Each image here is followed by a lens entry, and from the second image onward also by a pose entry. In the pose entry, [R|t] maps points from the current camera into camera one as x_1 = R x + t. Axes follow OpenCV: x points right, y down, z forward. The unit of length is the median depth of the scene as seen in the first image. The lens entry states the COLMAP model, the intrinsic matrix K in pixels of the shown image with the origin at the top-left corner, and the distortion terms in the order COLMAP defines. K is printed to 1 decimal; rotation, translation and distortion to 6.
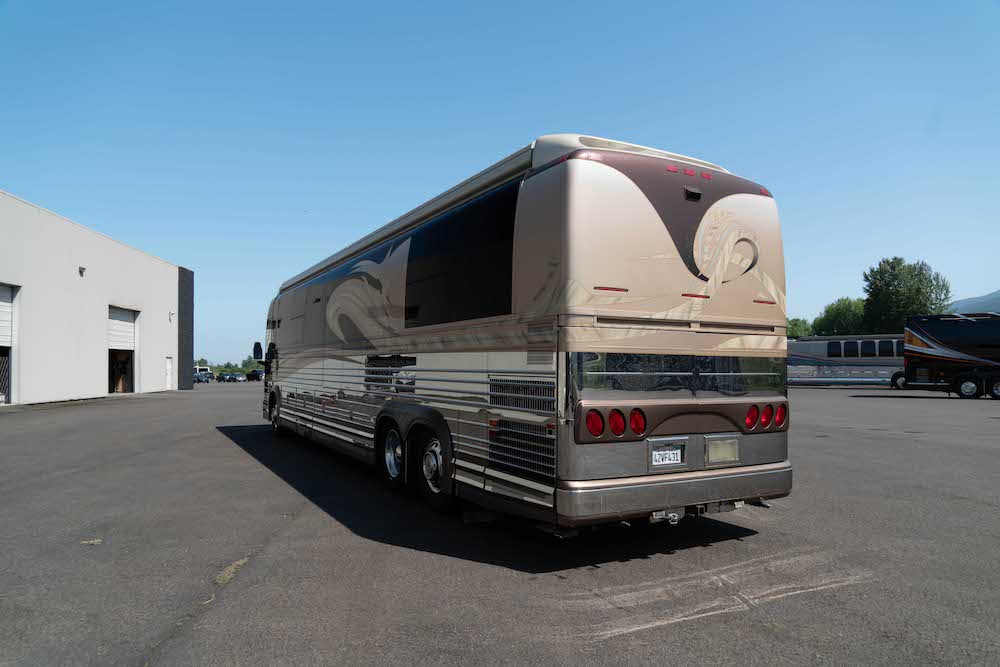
lens RADIAL K [[653.4, 0, 500.0], [0, 653.4, 333.5], [0, 0, 1]] dist [-0.005906, -0.002308]
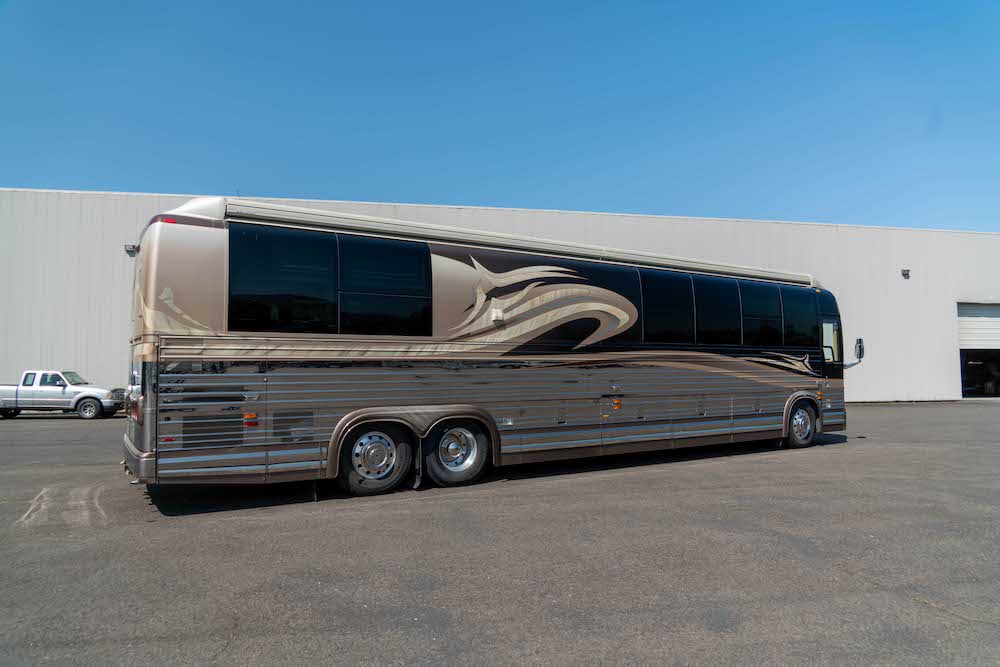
lens RADIAL K [[663.2, 0, 500.0], [0, 663.2, 333.5], [0, 0, 1]] dist [-0.027872, -0.000356]
pose [[0.059737, -0.048783, -0.997021, 1.811864], [0.047599, 0.997808, -0.045969, 0.078566], [0.997079, -0.044712, 0.061928, 1.727386]]
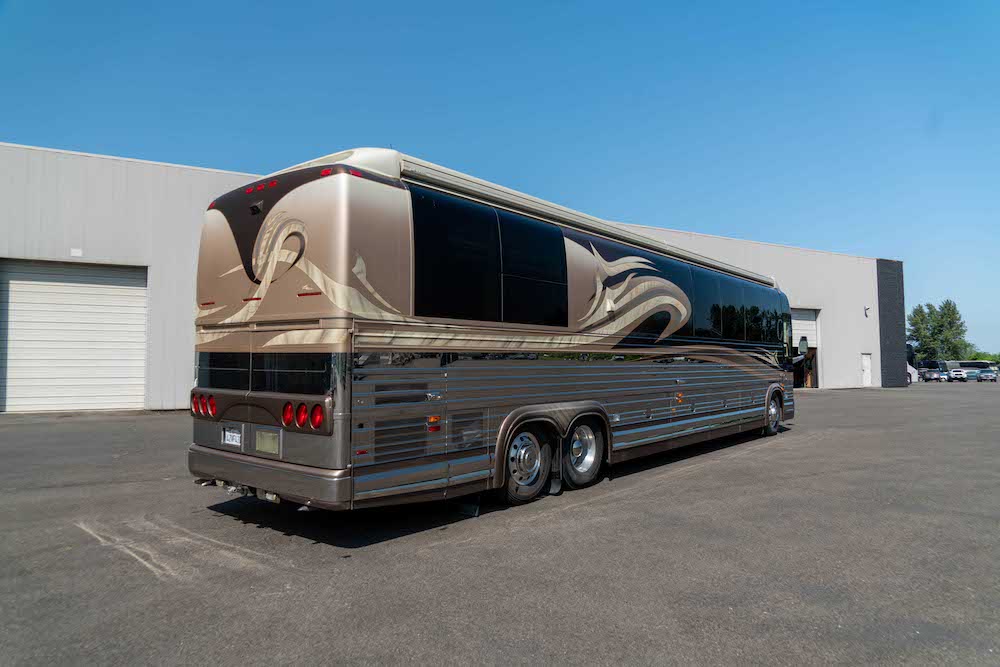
lens RADIAL K [[653.4, 0, 500.0], [0, 653.4, 333.5], [0, 0, 1]] dist [-0.005906, -0.002308]
pose [[0.368991, -0.040040, -0.928570, 1.495898], [0.045121, 0.998665, -0.025132, 0.048467], [0.928337, -0.032625, 0.370305, 0.982207]]
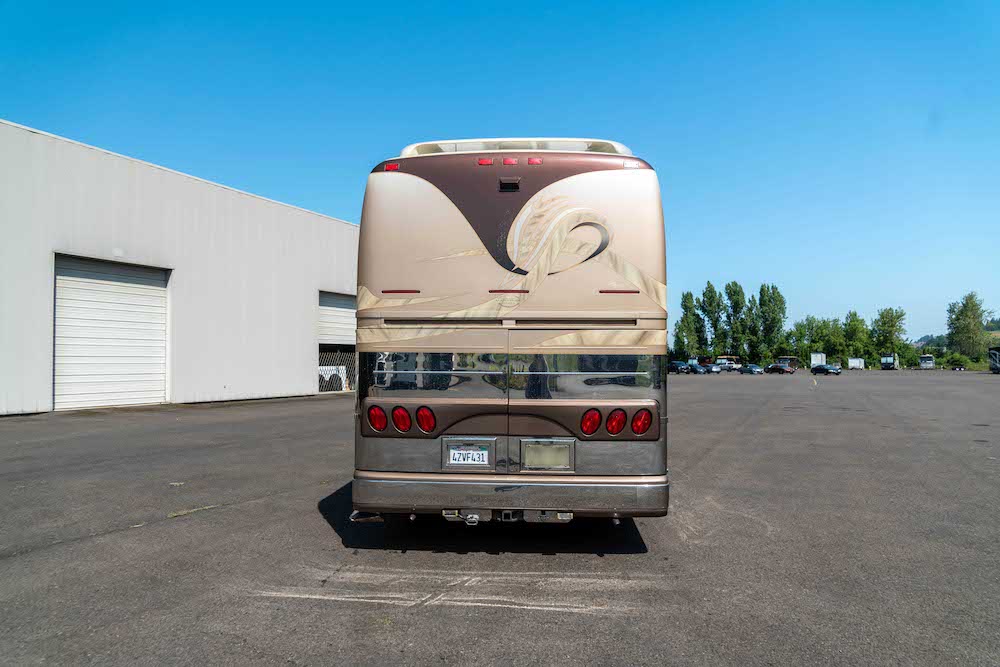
lens RADIAL K [[662.7, 0, 495.2], [0, 662.7, 351.7], [0, 0, 1]] dist [-0.068390, 0.000789]
pose [[0.839396, -0.005841, -0.543490, 0.808680], [0.029379, 0.998968, 0.034639, -0.003864], [0.542726, -0.045043, 0.838701, 0.178807]]
